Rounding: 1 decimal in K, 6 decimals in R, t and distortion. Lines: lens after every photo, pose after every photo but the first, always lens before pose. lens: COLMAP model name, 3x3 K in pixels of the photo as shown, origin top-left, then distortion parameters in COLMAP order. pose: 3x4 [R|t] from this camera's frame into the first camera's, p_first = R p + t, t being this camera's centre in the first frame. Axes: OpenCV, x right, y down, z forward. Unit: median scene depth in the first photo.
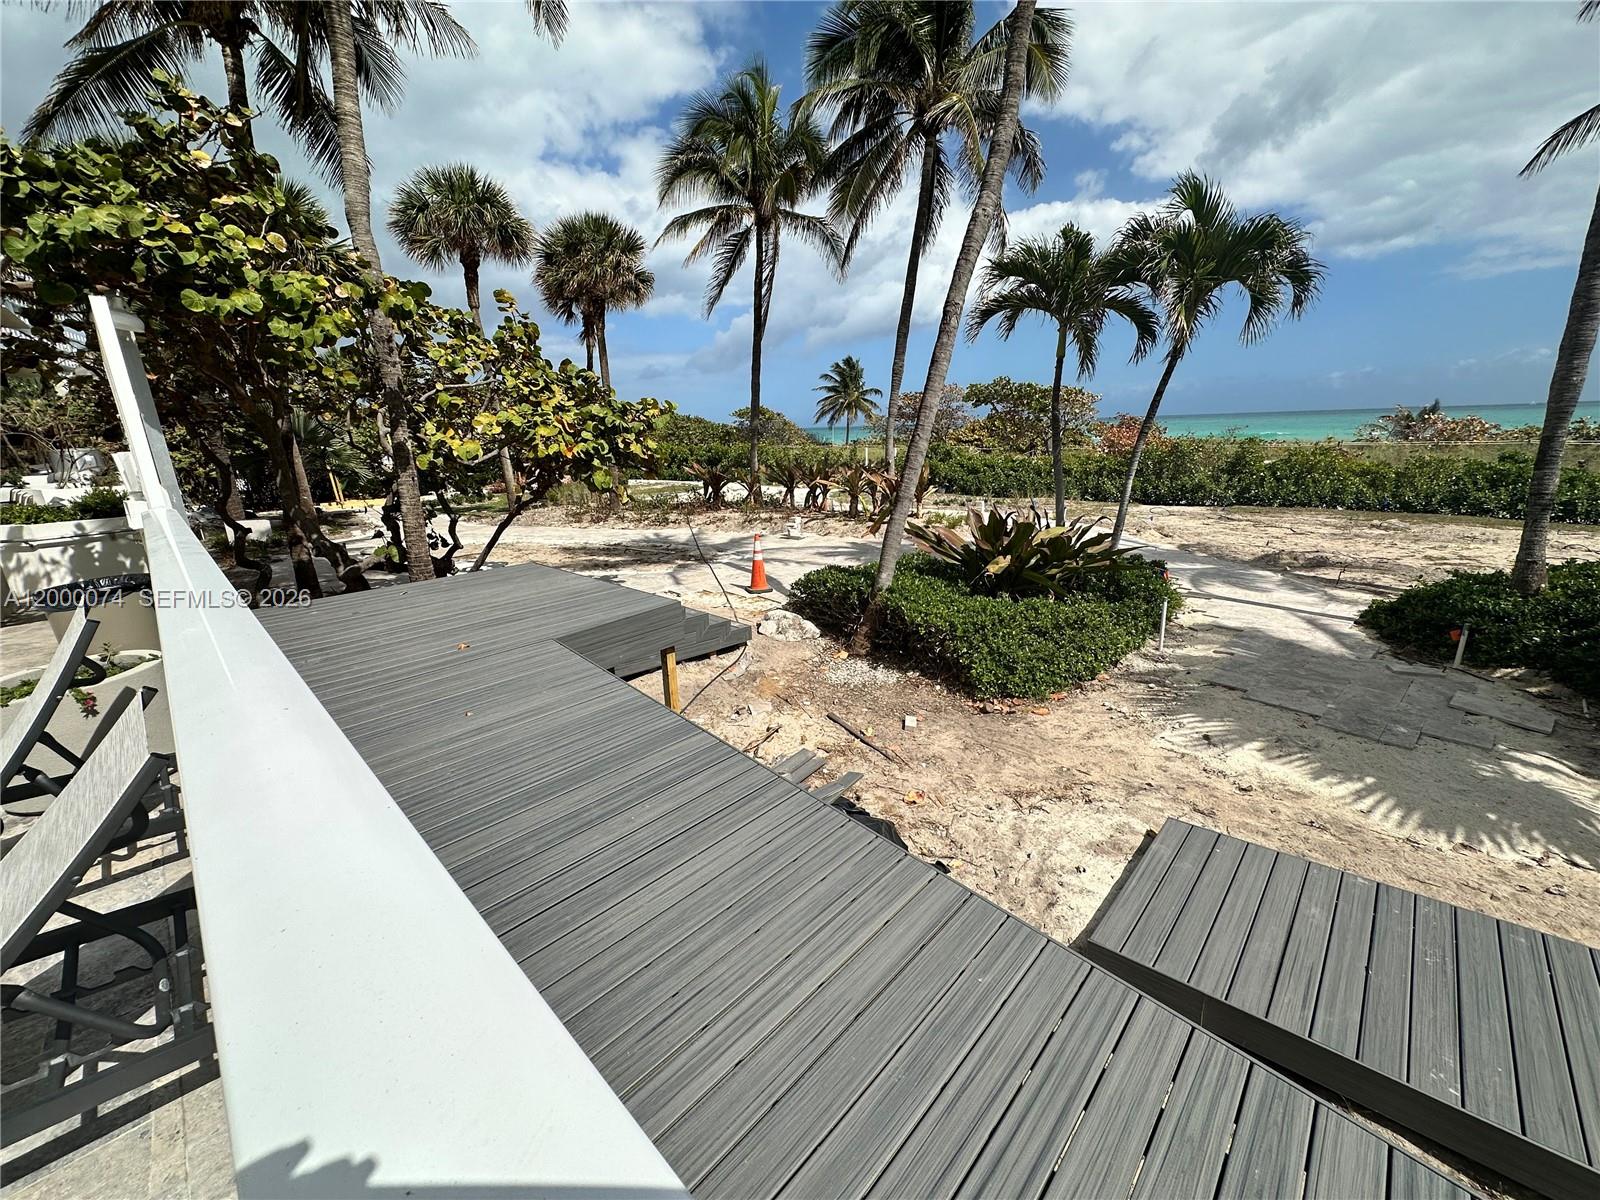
lens RADIAL K [[637.5, 0, 800.6], [0, 637.5, 597.3], [0, 0, 1]] dist [0.001239, 0.000006]
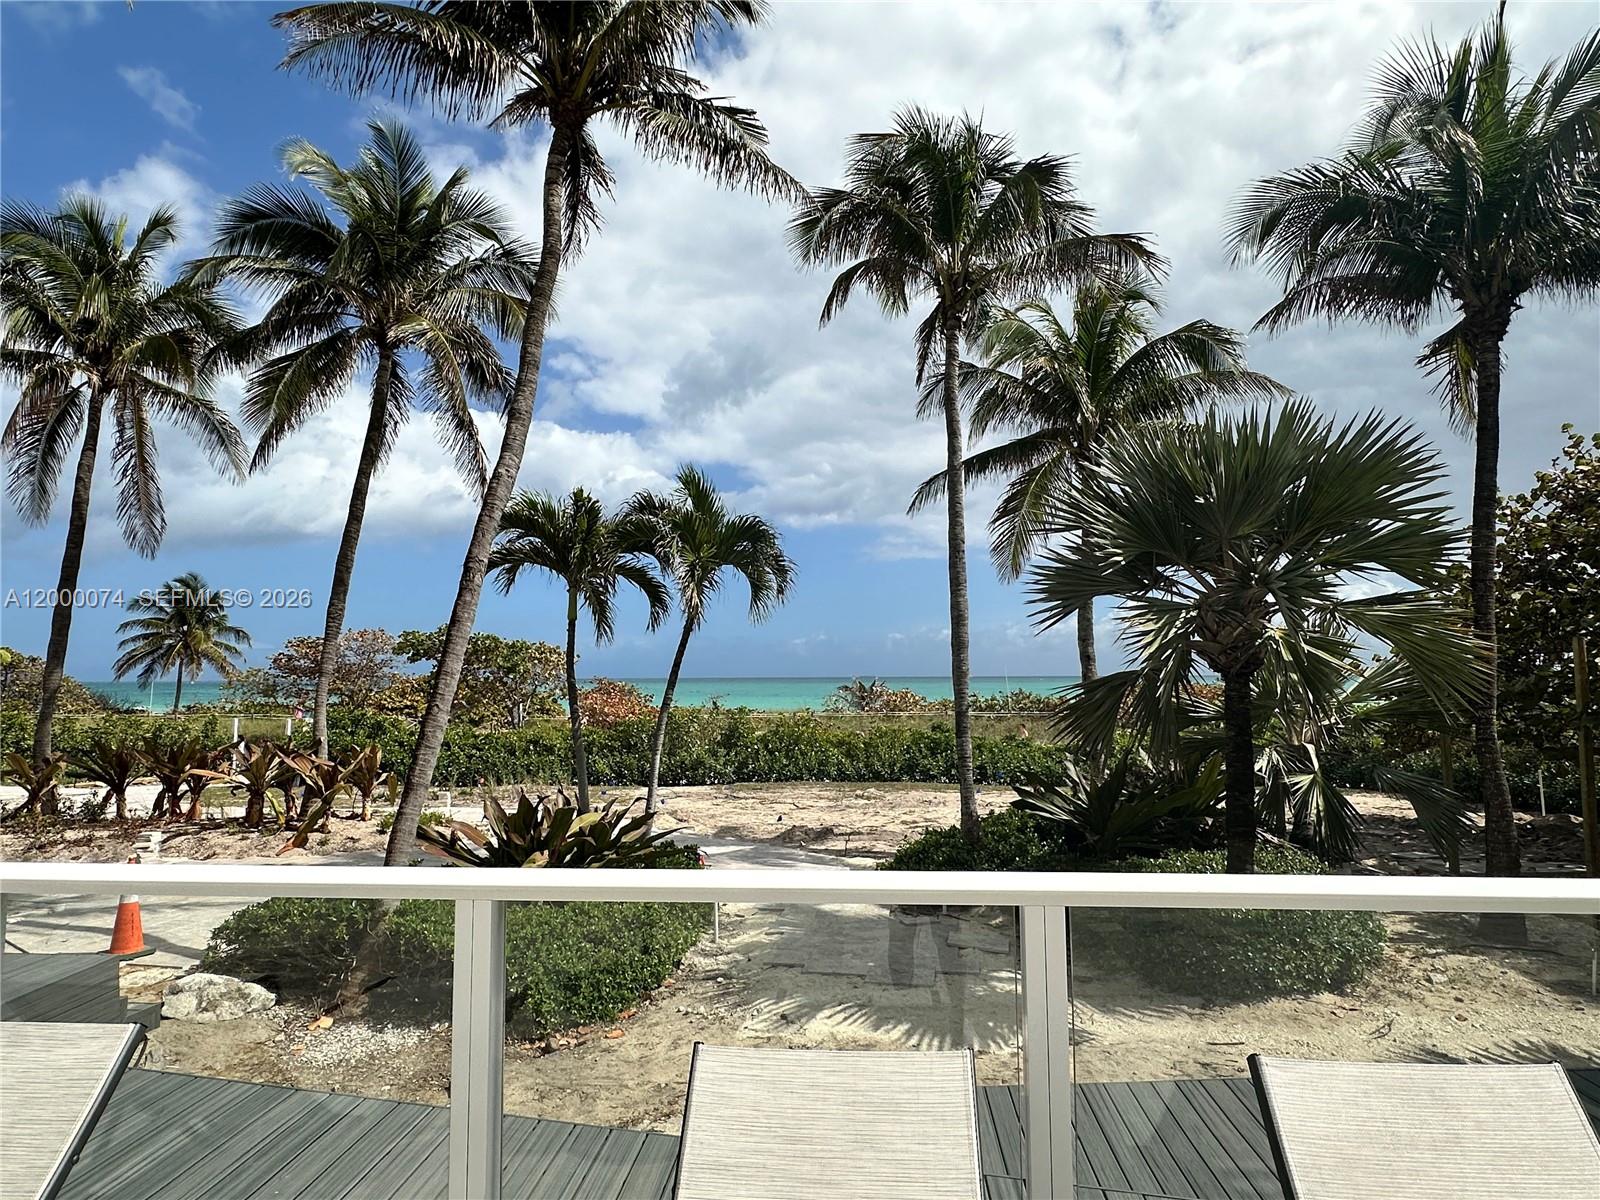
lens RADIAL K [[921.1, 0, 802.0], [0, 921.1, 614.6], [0, 0, 1]] dist [0.001183, -0.000173]
pose [[0.775753, 0.070097, 0.627131, -0.168343], [0.143903, 0.947974, -0.283966, 0.028239], [-0.614409, 0.310533, 0.725307, -0.140259]]
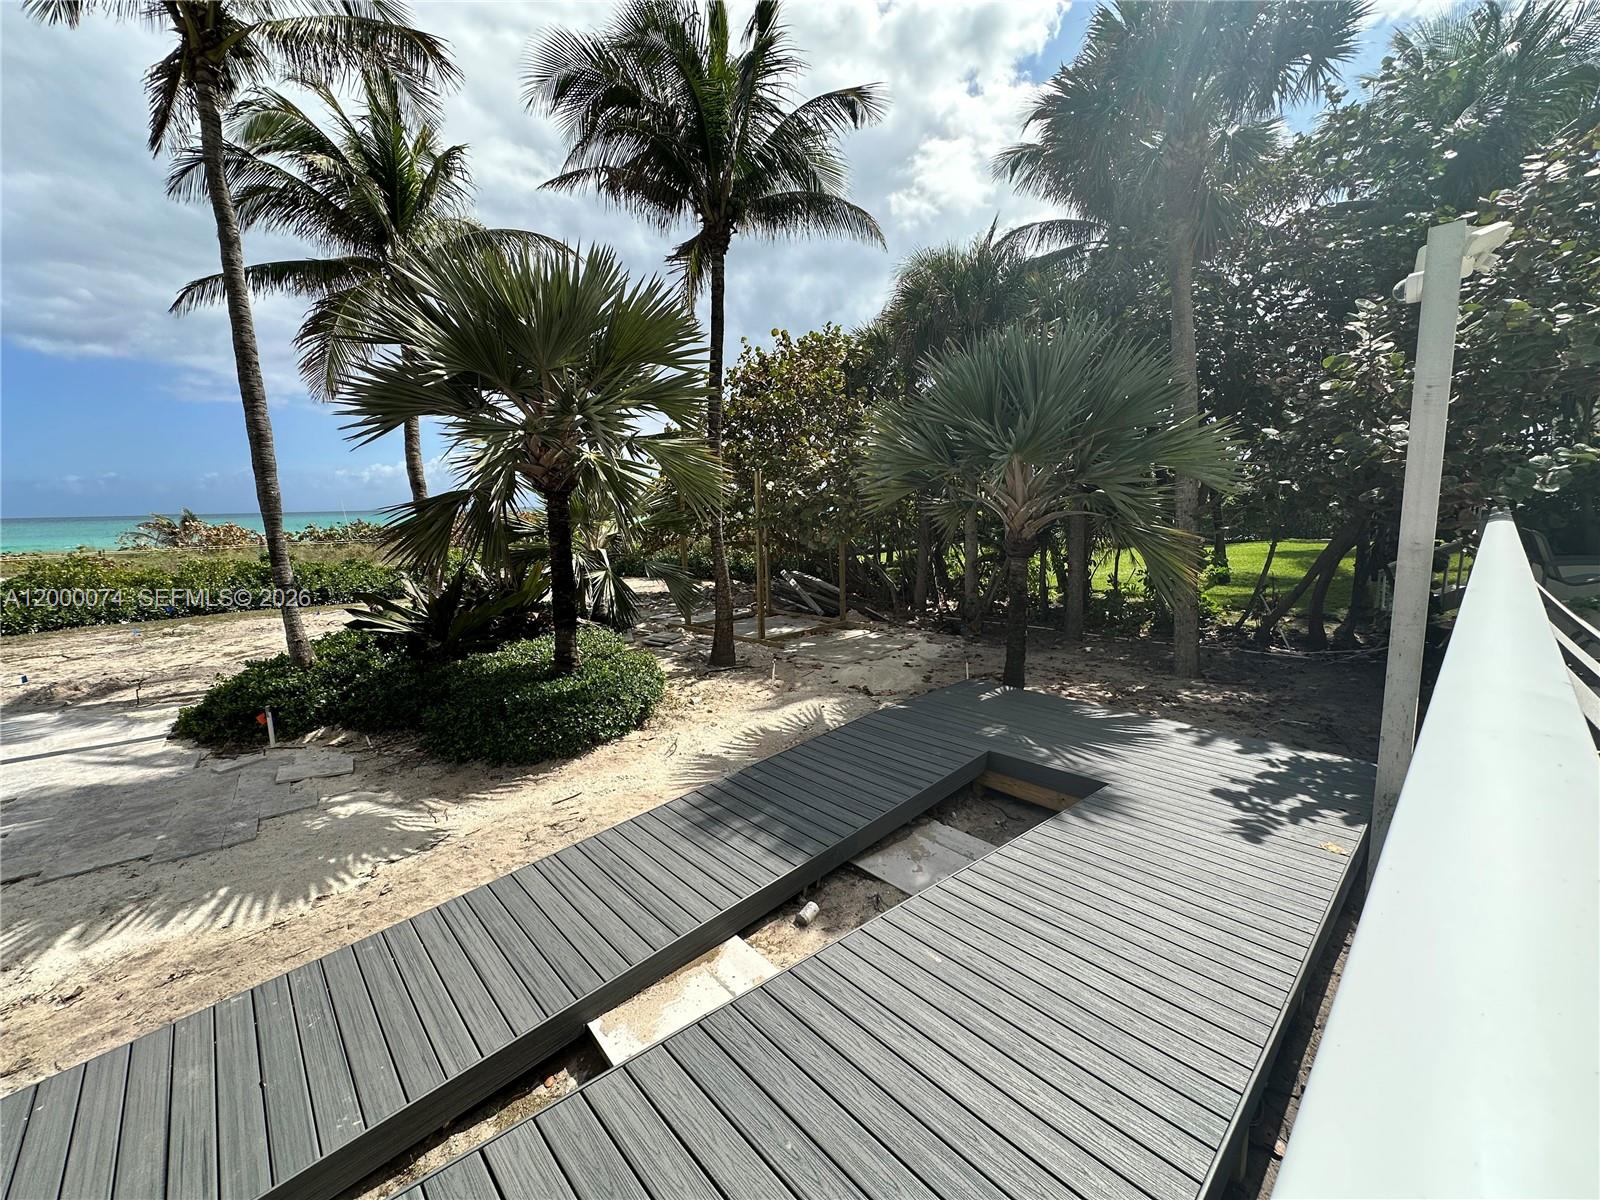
lens RADIAL K [[637.5, 0, 800.6], [0, 637.5, 597.3], [0, 0, 1]] dist [0.001239, 0.000006]
pose [[0.058072, -0.118653, 0.991236, 0.027925], [0.276280, 0.956041, 0.098254, 0.006448], [-0.959321, 0.268153, 0.088300, -0.016591]]
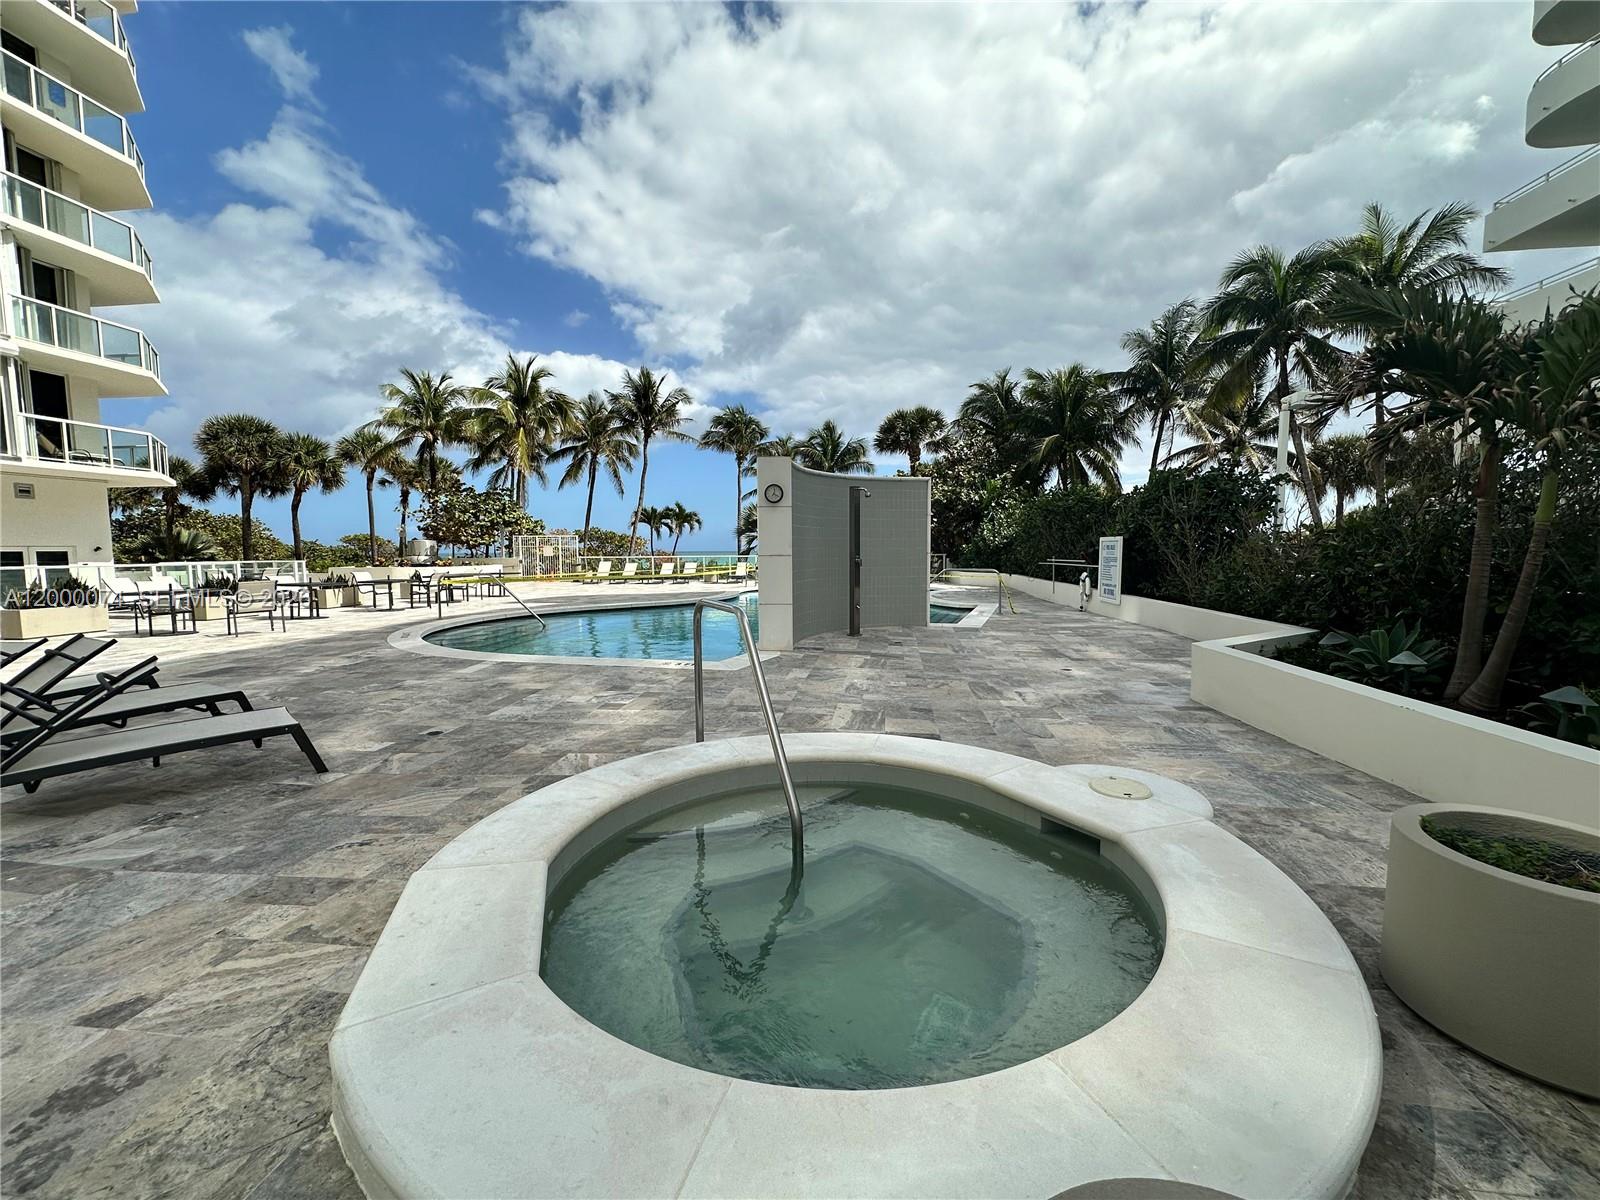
lens RADIAL K [[637.5, 0, 800.6], [0, 637.5, 597.3], [0, 0, 1]] dist [0.001239, 0.000006]
pose [[0.783250, -0.031670, 0.620900, -1.517948], [0.146374, 0.980021, -0.134660, 0.757255], [-0.604231, 0.196356, 0.772237, -2.870971]]
